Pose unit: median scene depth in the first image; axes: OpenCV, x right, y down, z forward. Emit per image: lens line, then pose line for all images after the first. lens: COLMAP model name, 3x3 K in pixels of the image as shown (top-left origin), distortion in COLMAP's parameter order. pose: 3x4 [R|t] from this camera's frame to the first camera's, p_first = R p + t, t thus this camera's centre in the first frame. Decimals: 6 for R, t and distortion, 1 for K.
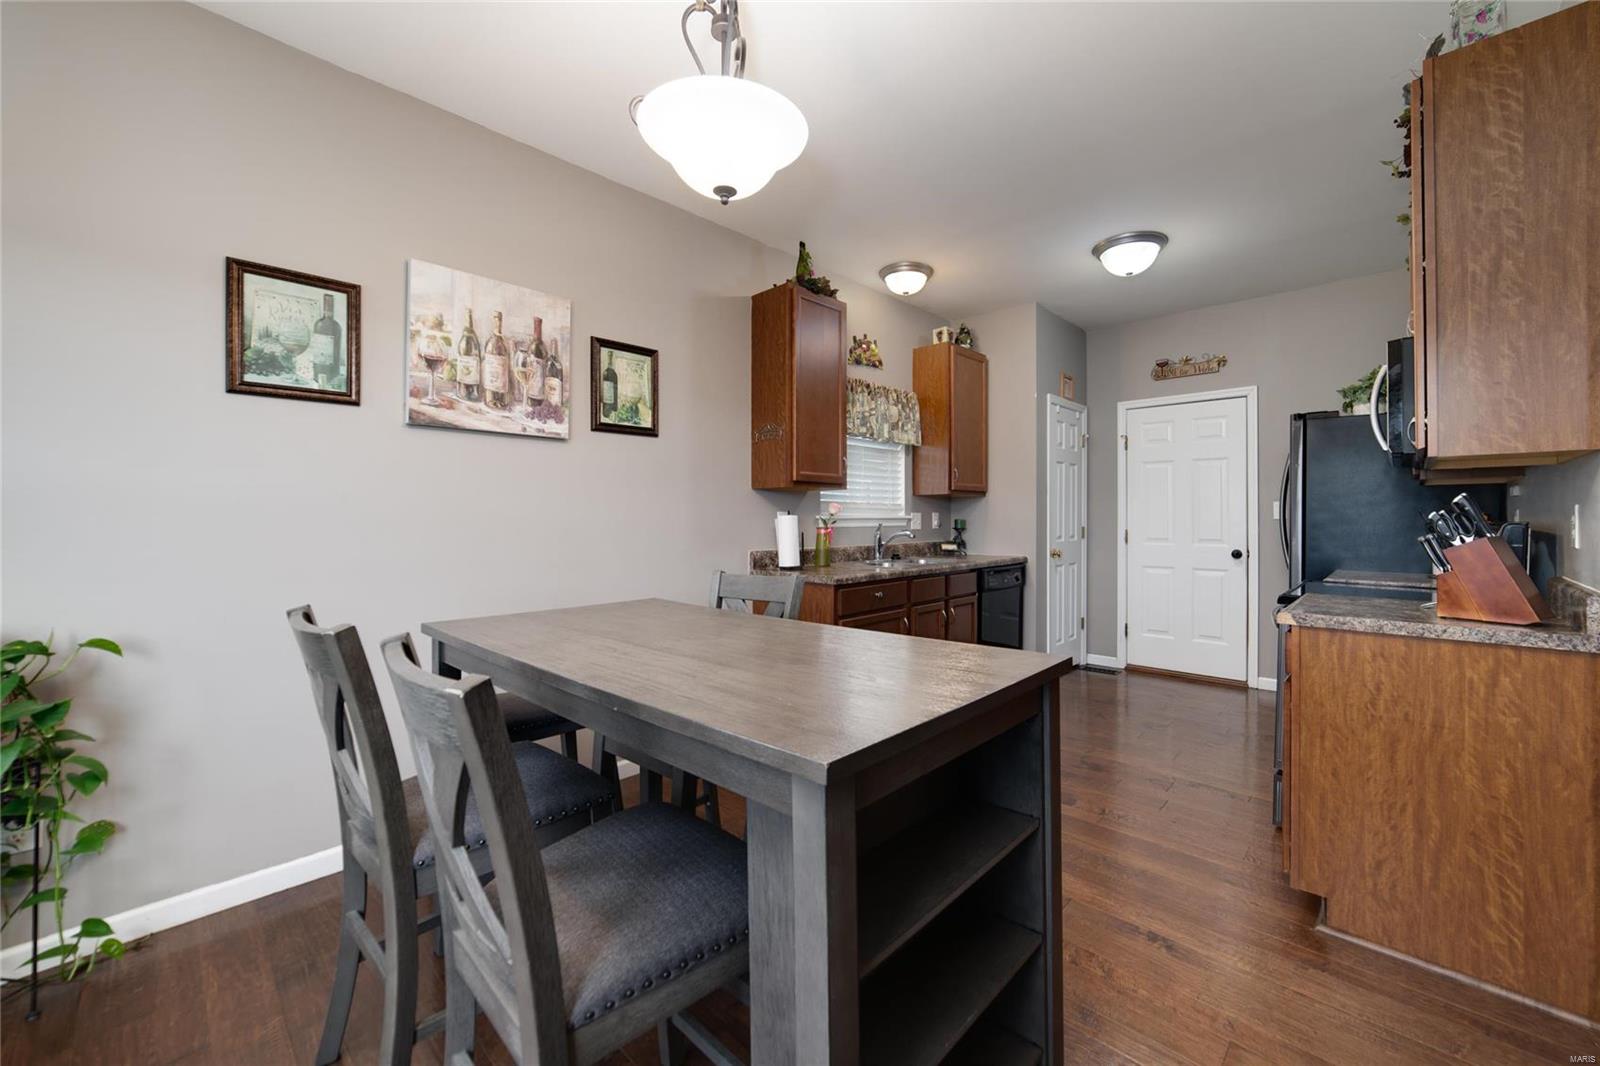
lens RADIAL K [[629.1, 0, 824.4], [0, 629.1, 516.8], [0, 0, 1]] dist [-0.020804, 0.006609]
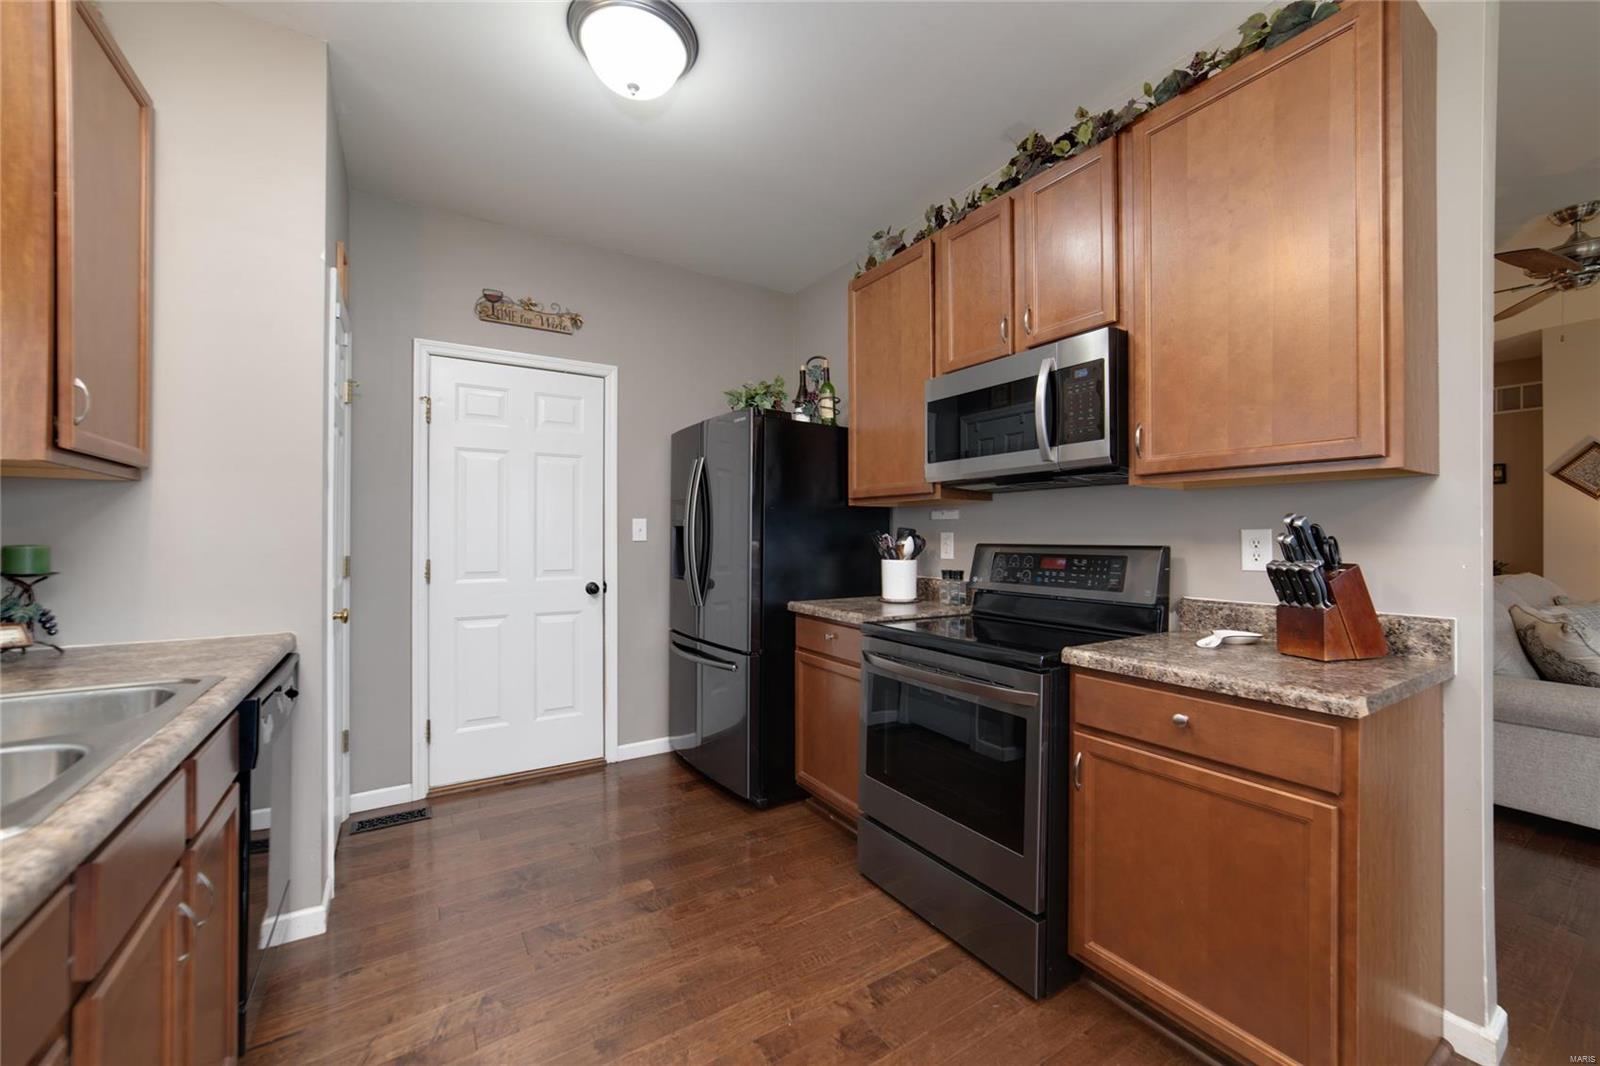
lens RADIAL K [[629.1, 0, 807.1], [0, 629.1, 534.3], [0, 0, 1]] dist [-0.020804, 0.006609]
pose [[0.228614, 0.004931, 0.973505, -0.003231], [-0.002338, 0.999987, -0.004516, -0.002690], [-0.973514, -0.001243, 0.228623, 0.892606]]
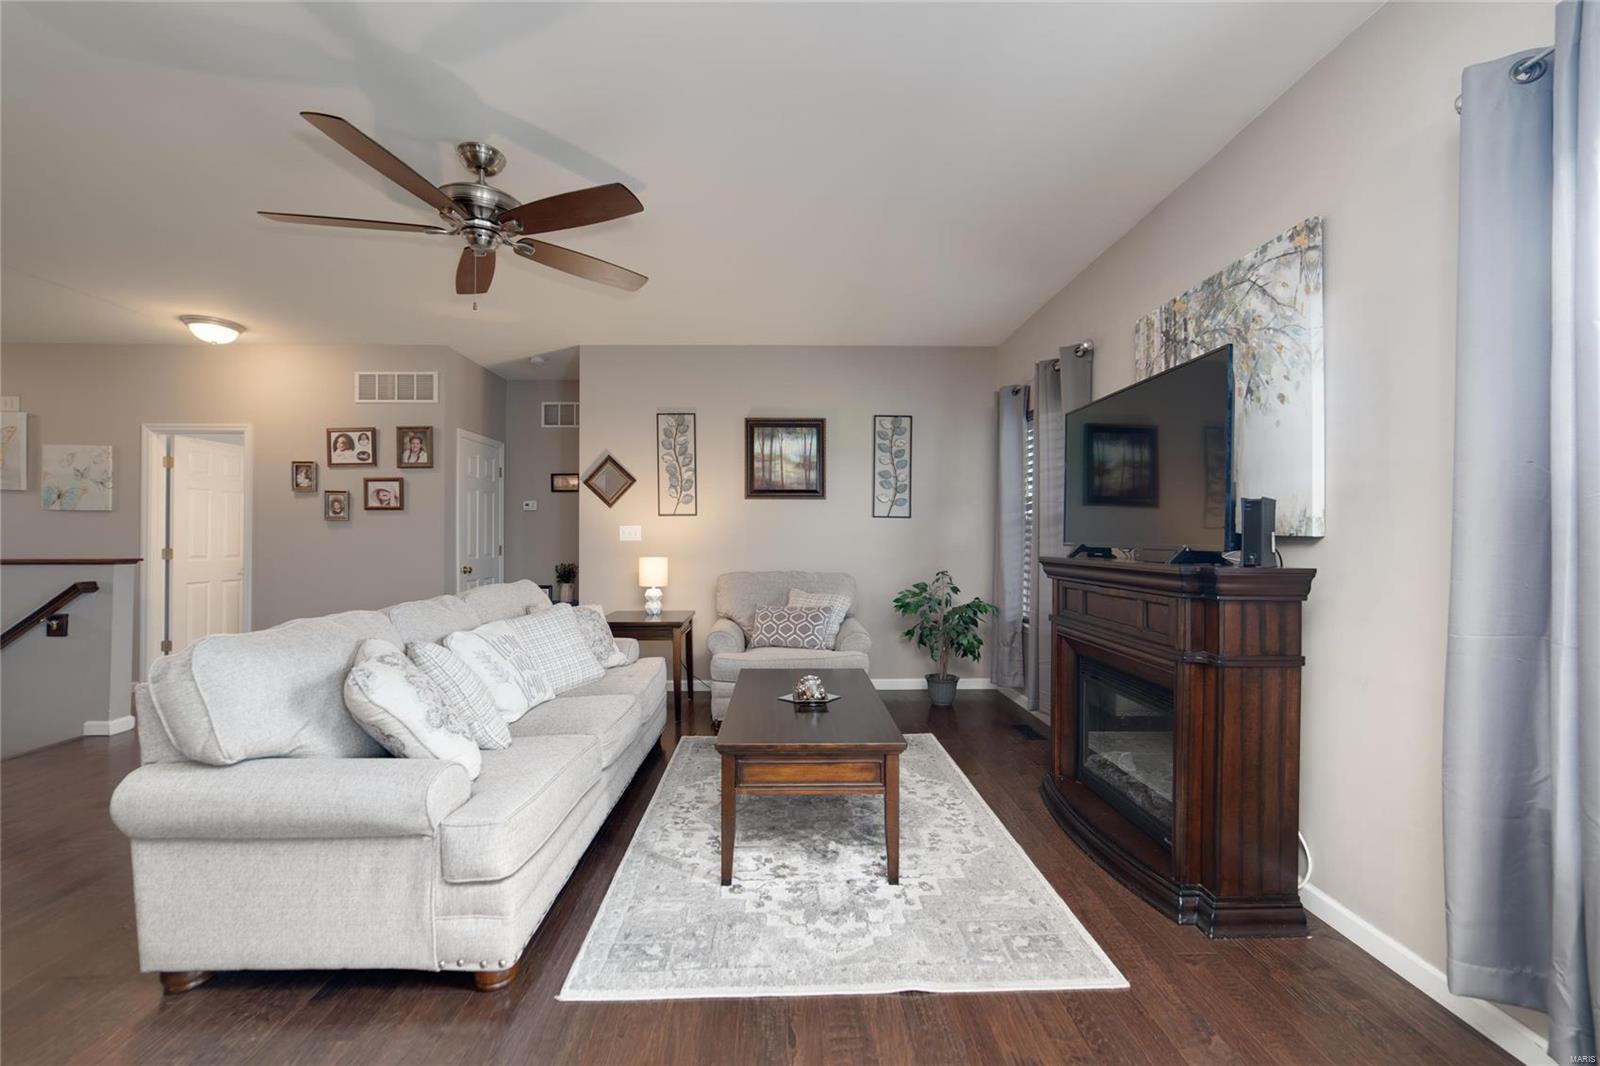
lens RADIAL K [[629.1, 0, 794.0], [0, 629.1, 537.4], [0, 0, 1]] dist [-0.020804, 0.006609]
pose [[-0.710320, 0.003656, 0.703869, 0.364127], [-0.001347, 0.999978, -0.006554, -0.005662], [-0.703878, -0.005604, -0.710299, 0.184037]]
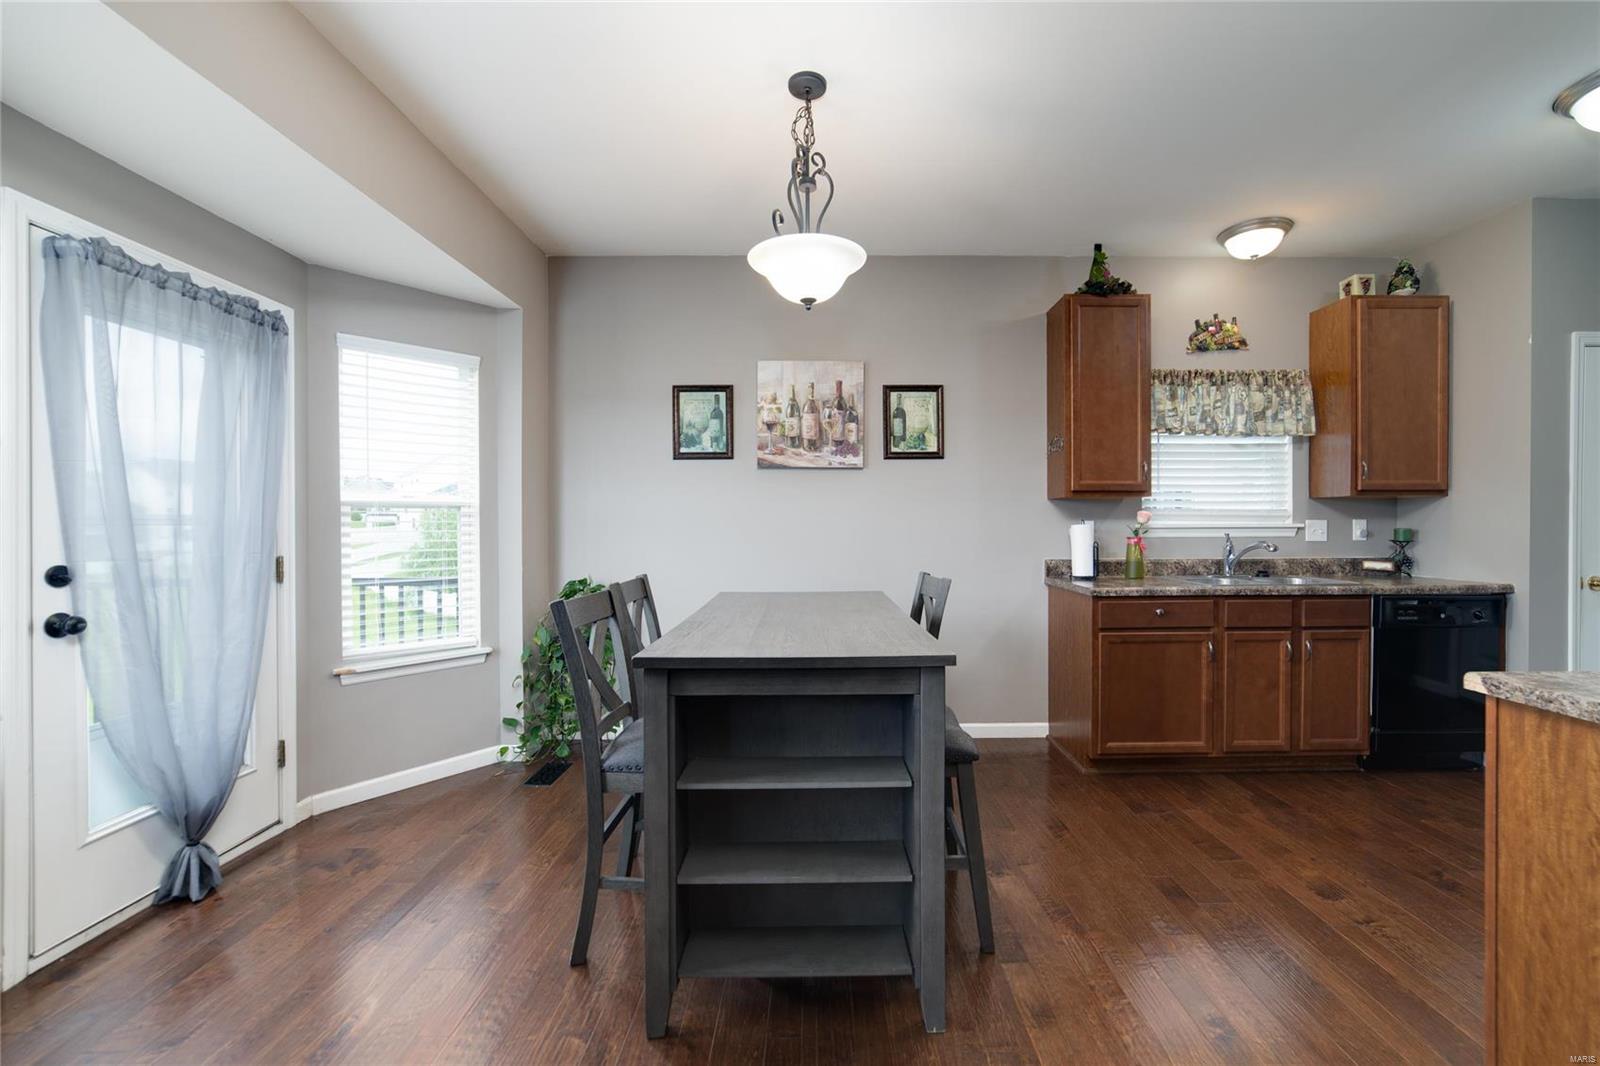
lens RADIAL K [[643.5, 0, 828.0], [0, 643.5, 527.0], [0, 0, 1]] dist [-0.018068, 0.006518]
pose [[0.695648, 0.002968, -0.718377, 0.468963], [0.003508, 0.999966, 0.007529, -0.009395], [0.718374, -0.007757, 0.695613, 0.006256]]
